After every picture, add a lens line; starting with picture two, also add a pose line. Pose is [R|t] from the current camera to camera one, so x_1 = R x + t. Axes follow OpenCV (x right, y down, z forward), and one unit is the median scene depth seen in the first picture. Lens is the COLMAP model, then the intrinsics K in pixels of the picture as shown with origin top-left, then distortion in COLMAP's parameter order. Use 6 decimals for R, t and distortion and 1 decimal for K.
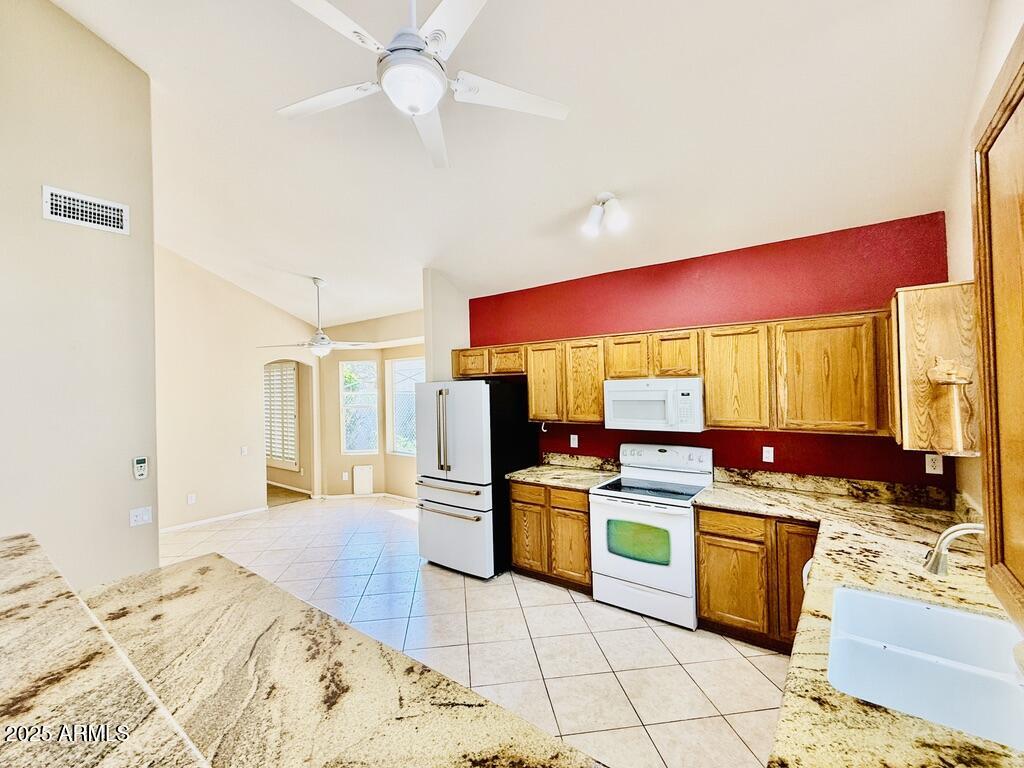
lens RADIAL K [[444.8, 0, 511.5], [0, 444.8, 387.4], [0, 0, 1]] dist [0.004517, 0.000660]
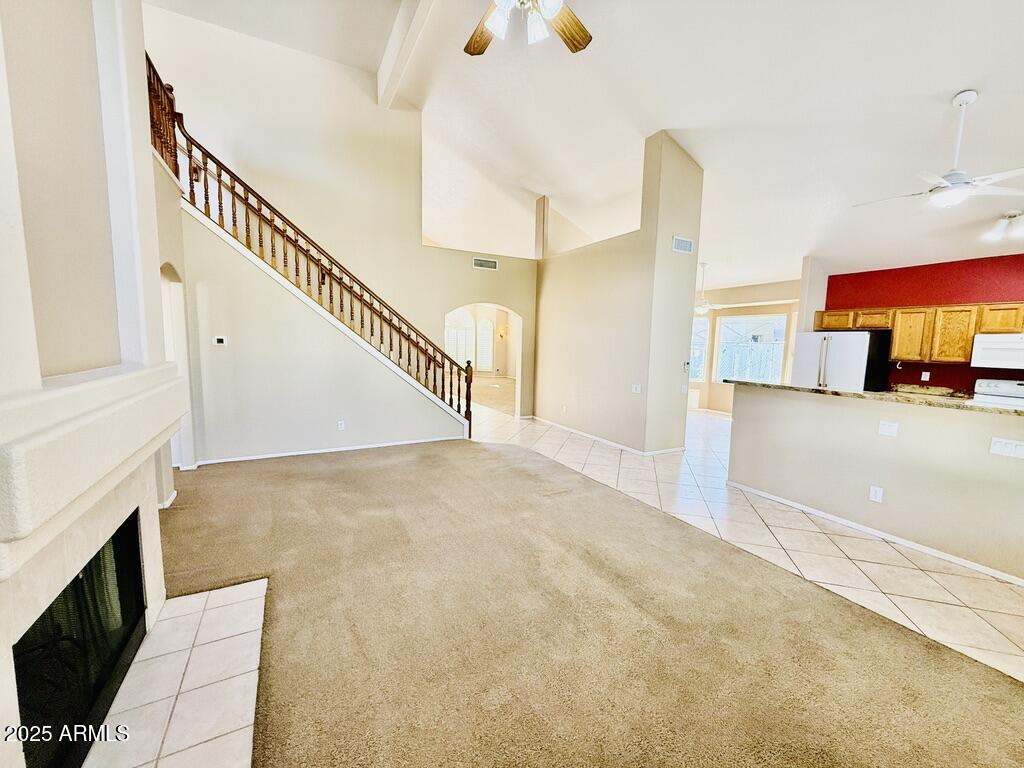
lens RADIAL K [[408.6, 0, 506.3], [0, 408.6, 388.1], [0, 0, 1]] dist [-0.007066, 0.001023]
pose [[0.903882, 0.092390, -0.417685, -0.632033], [-0.045388, 0.991600, 0.121116, 0.069694], [0.425367, -0.090516, 0.900483, -0.916812]]
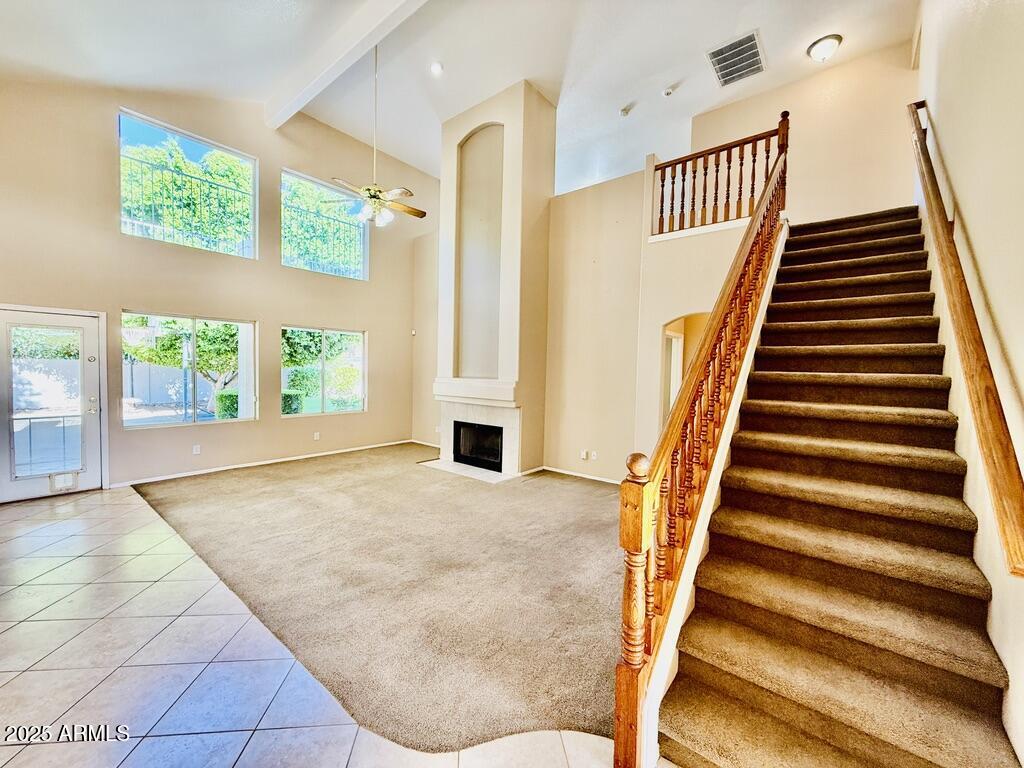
lens RADIAL K [[408.6, 0, 510.6], [0, 408.6, 386.1], [0, 0, 1]] dist [-0.007066, 0.001023]
pose [[-0.999642, 0.002475, 0.026630, -1.384370], [0.003605, 0.999090, 0.042496, 0.083867], [-0.026500, 0.042577, -0.998742, 1.002269]]
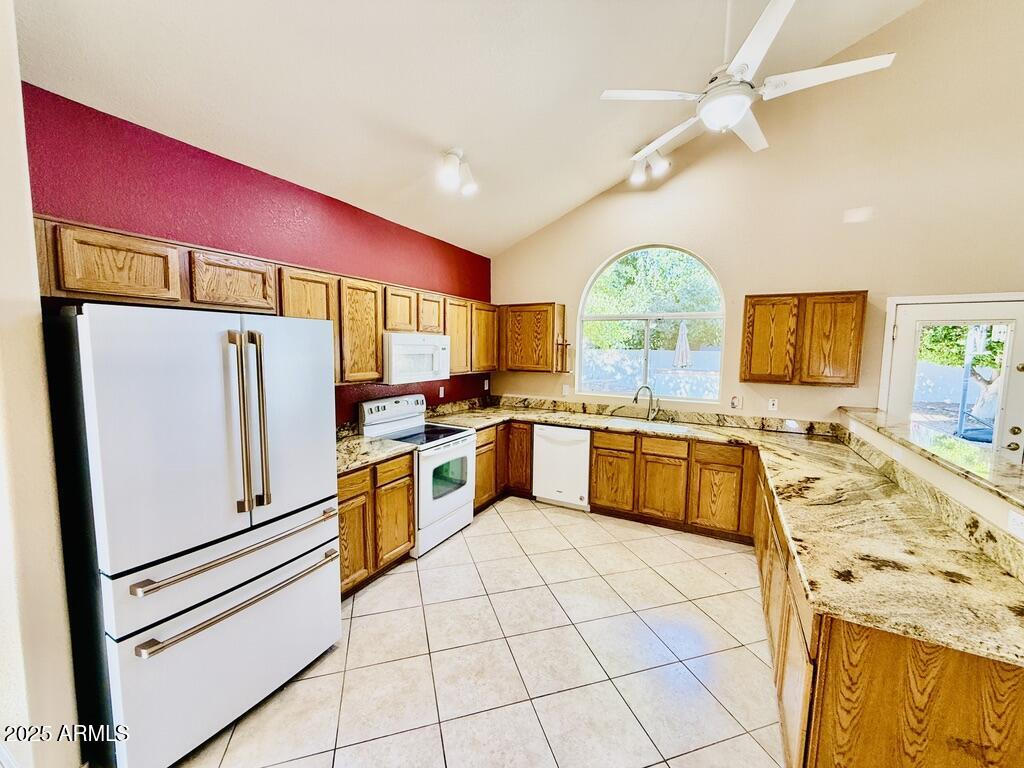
lens RADIAL K [[408.6, 0, 511.3], [0, 408.6, 385.2], [0, 0, 1]] dist [-0.007066, 0.001023]
pose [[-0.167872, -0.070473, 0.983287, -0.668121], [-0.004709, 0.997487, 0.070686, 0.031571], [-0.985798, 0.007236, -0.167782, 0.896413]]
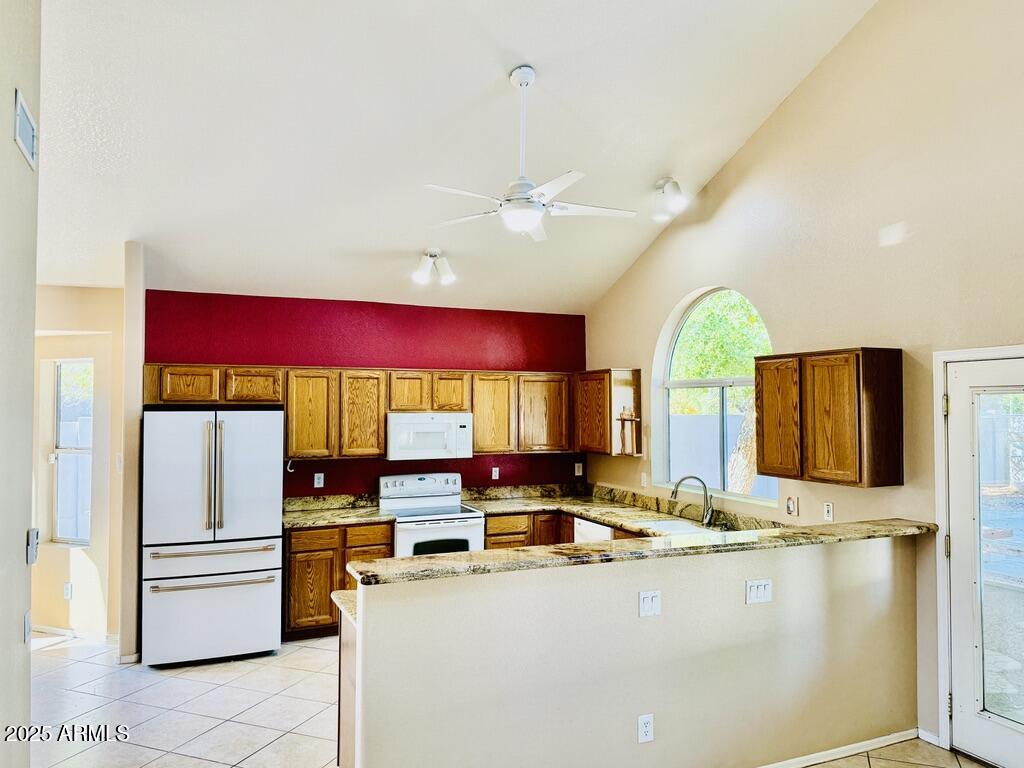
lens RADIAL K [[739.2, 0, 520.5], [0, 739.2, 385.7], [0, 0, 1]] dist [0.052312, -0.050333]
pose [[0.472207, 0.047874, 0.880187, -1.145080], [-0.007428, 0.998705, -0.050335, 0.004389], [-0.881456, 0.017230, 0.471951, -0.065396]]
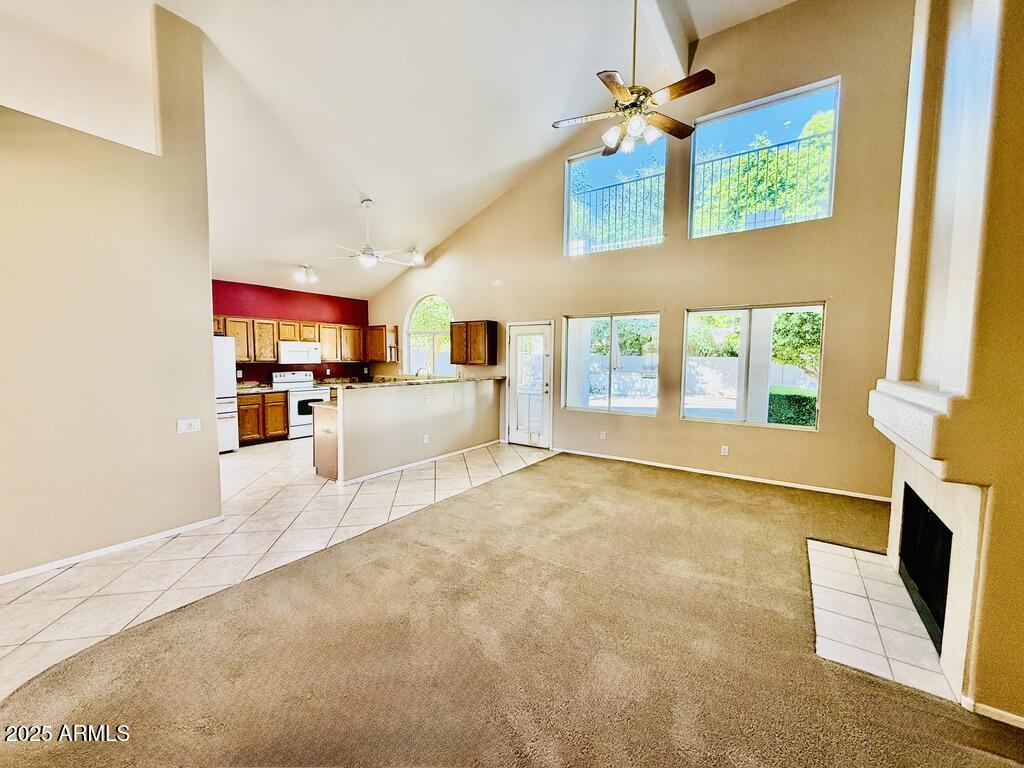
lens RADIAL K [[408.6, 0, 514.9], [0, 408.6, 386.5], [0, 0, 1]] dist [-0.007066, 0.001023]
pose [[-0.058611, -0.051062, 0.996974, -1.818356], [-0.004455, 0.998694, 0.050888, 0.095967], [-0.998271, -0.001459, -0.058762, -0.009763]]
